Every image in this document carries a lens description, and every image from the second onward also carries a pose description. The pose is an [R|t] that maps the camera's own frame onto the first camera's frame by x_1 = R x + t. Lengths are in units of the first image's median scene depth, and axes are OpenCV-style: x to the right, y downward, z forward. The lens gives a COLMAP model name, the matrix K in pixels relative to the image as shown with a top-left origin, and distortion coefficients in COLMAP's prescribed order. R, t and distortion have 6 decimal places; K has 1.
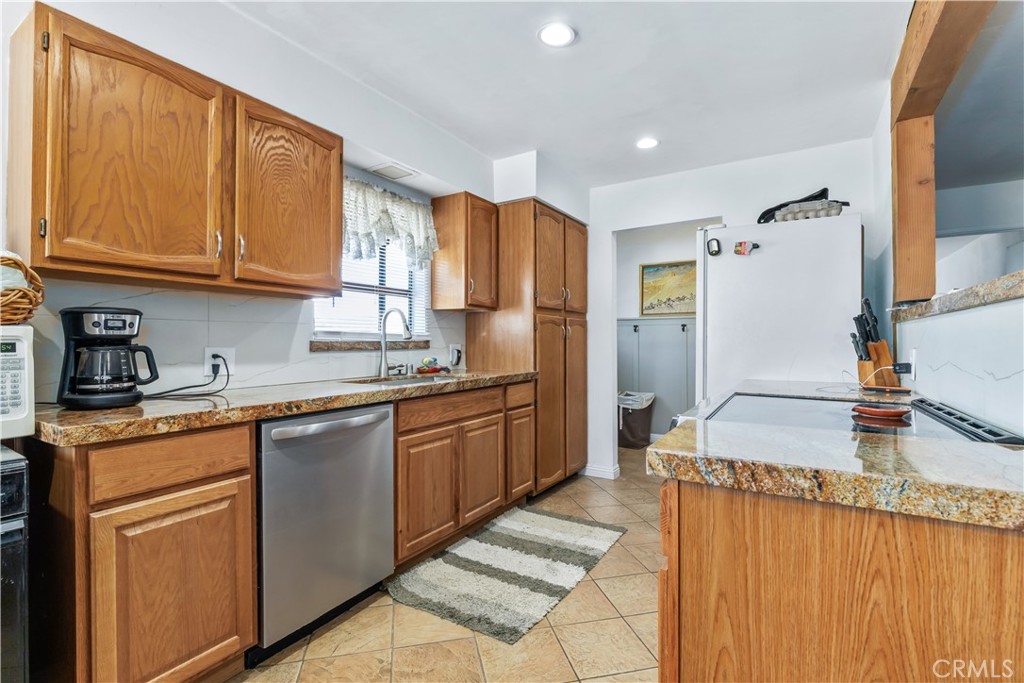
lens RADIAL K [[466.4, 0, 504.3], [0, 466.4, 337.5], [0, 0, 1]] dist [-0.001922, 0.000277]
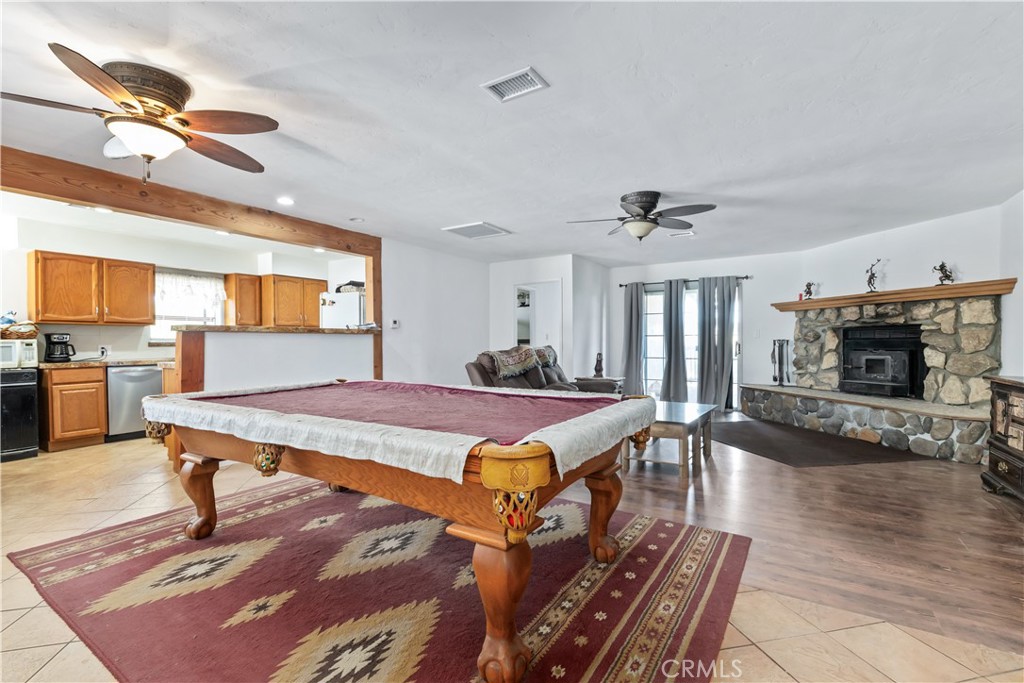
lens RADIAL K [[466.4, 0, 518.1], [0, 466.4, 345.9], [0, 0, 1]] dist [-0.001922, 0.000277]
pose [[0.999863, -0.006542, 0.015188, 2.325515], [0.006228, 0.999767, 0.020646, -0.018392], [-0.015319, -0.020548, 0.999671, -2.326292]]
